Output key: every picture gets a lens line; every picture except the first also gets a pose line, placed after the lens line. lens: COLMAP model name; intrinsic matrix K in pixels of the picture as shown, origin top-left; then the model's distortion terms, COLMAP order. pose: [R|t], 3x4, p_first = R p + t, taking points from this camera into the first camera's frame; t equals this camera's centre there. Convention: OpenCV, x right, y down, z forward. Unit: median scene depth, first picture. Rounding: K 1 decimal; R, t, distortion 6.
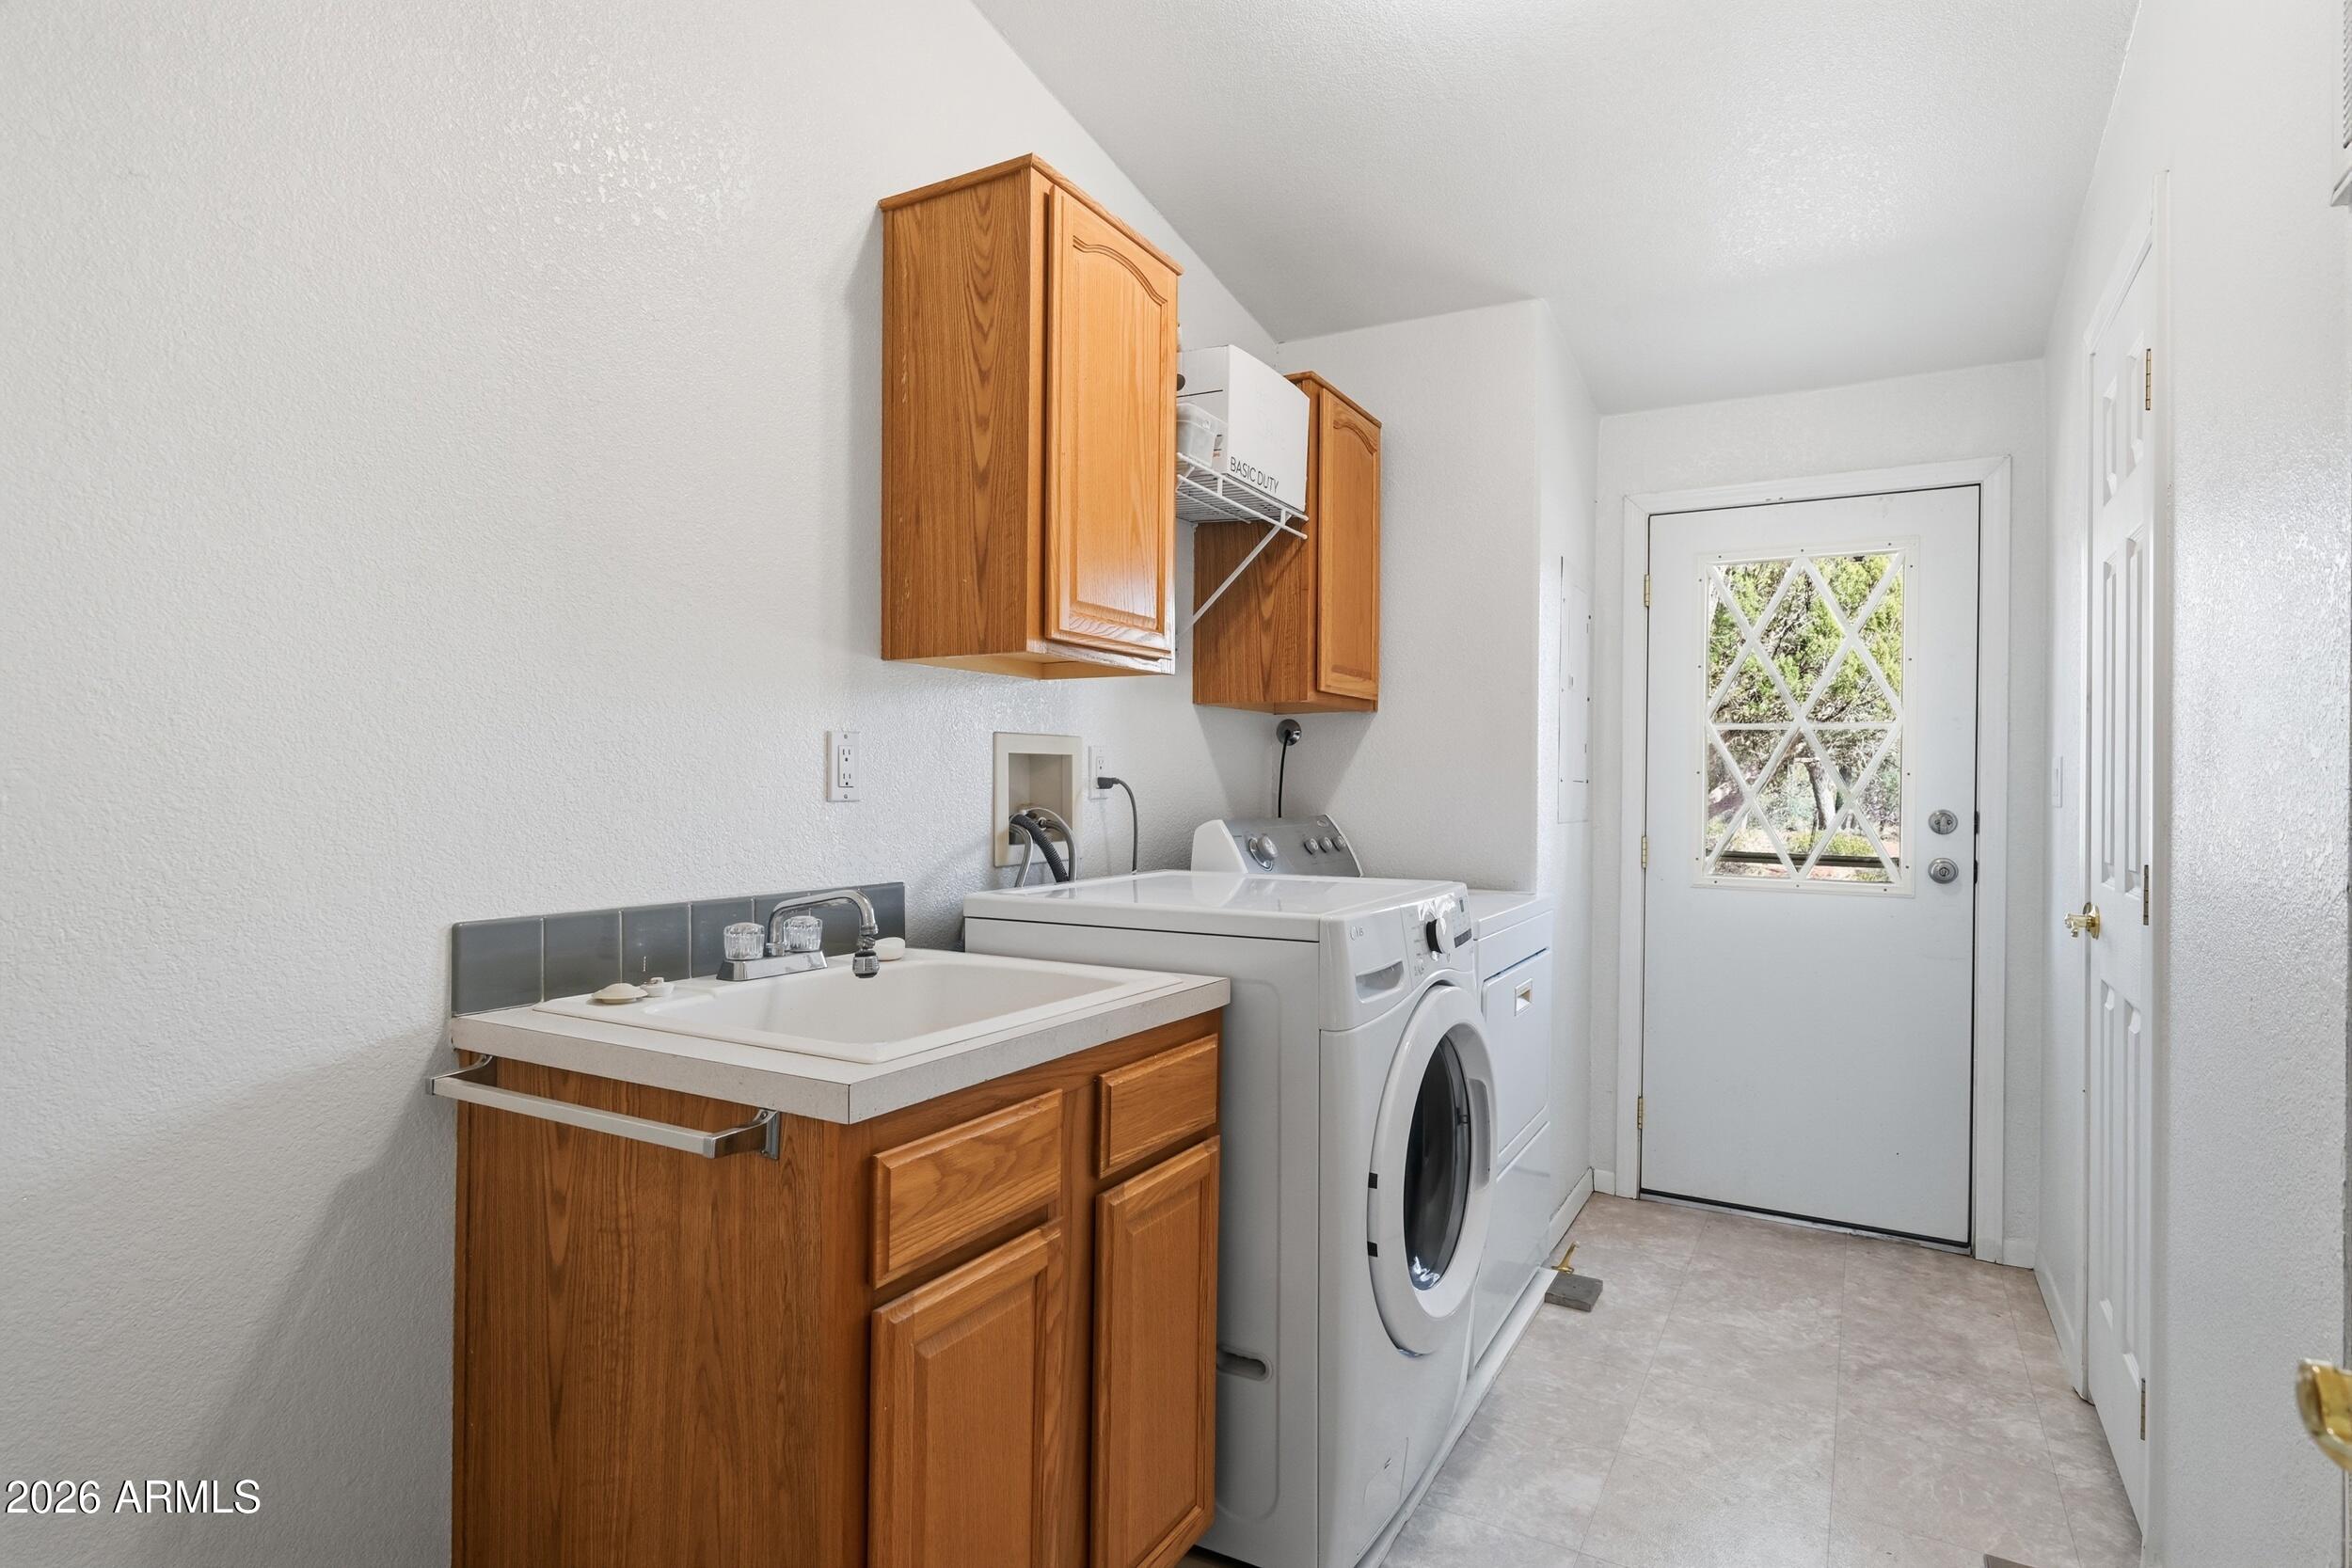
lens RADIAL K [[1227.7, 0, 1175.3], [0, 1227.7, 780.0], [0, 0, 1]] dist [-0.005254, -0.000889]
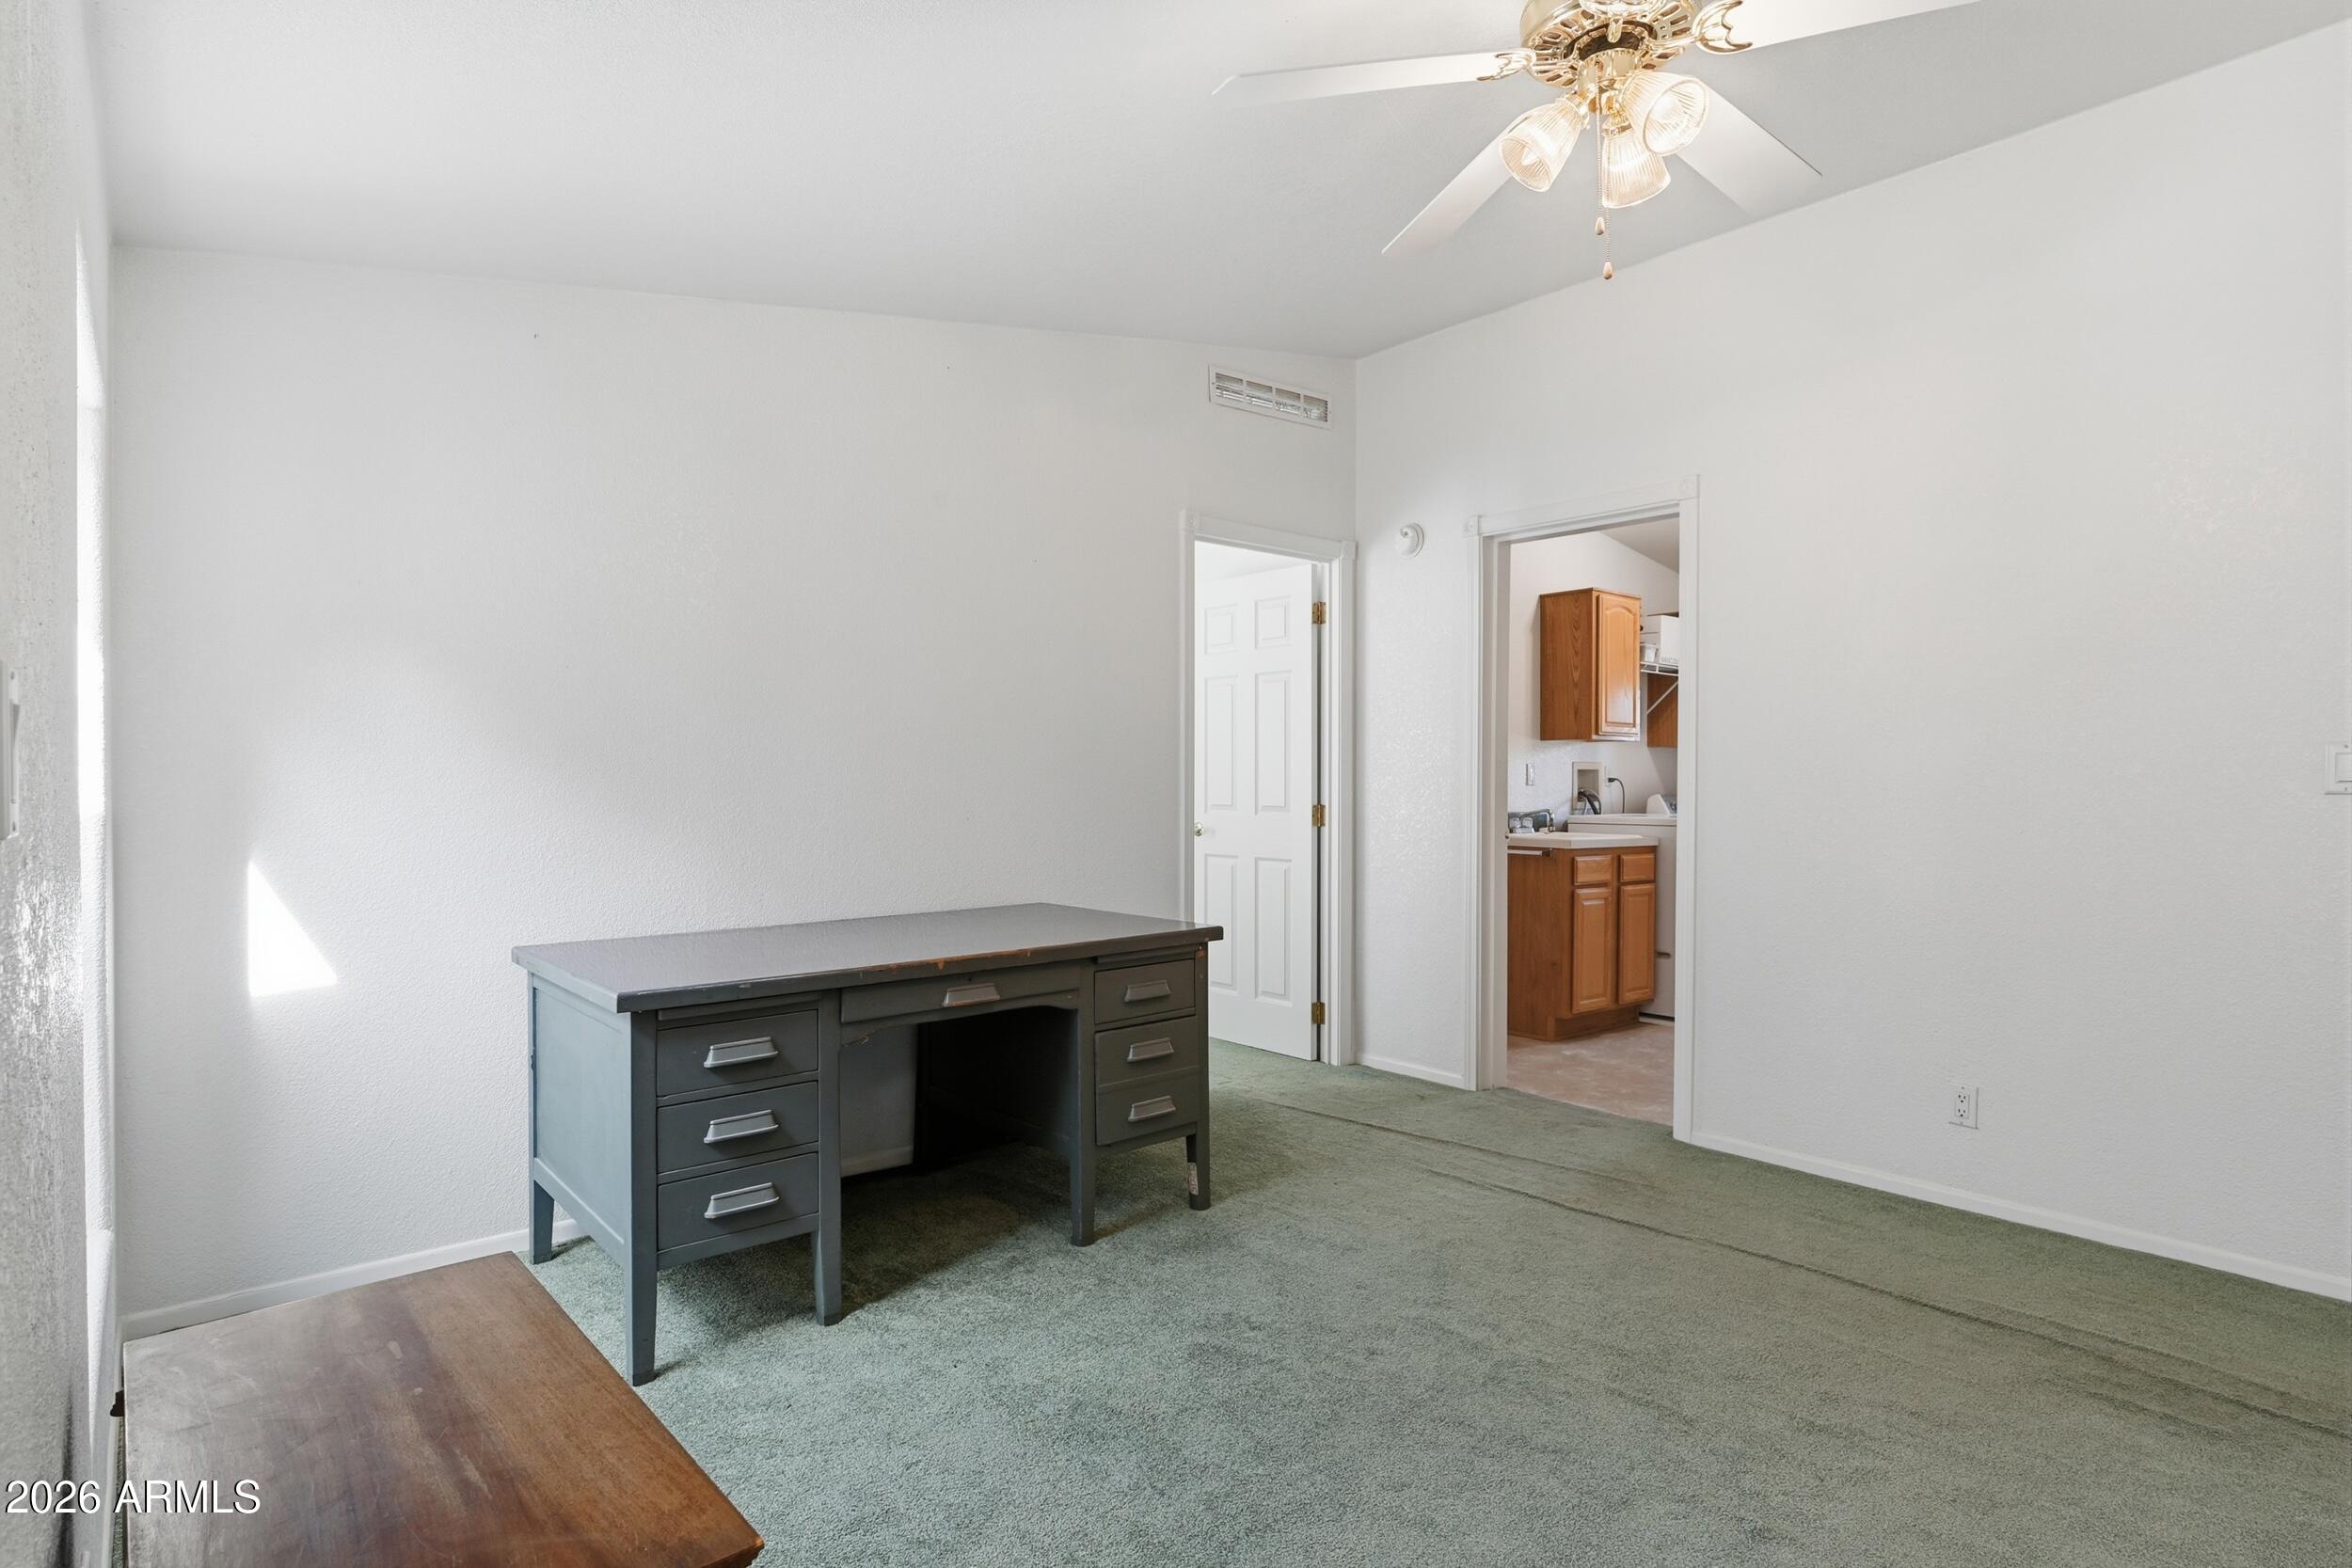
lens RADIAL K [[1227.7, 0, 1171.6], [0, 1227.7, 790.4], [0, 0, 1]] dist [-0.005254, -0.000889]
pose [[0.936680, 0.000448, -0.350186, -0.023910], [0.003126, 0.999949, 0.009641, -0.004212], [0.350172, -0.010126, 0.936631, -2.320692]]
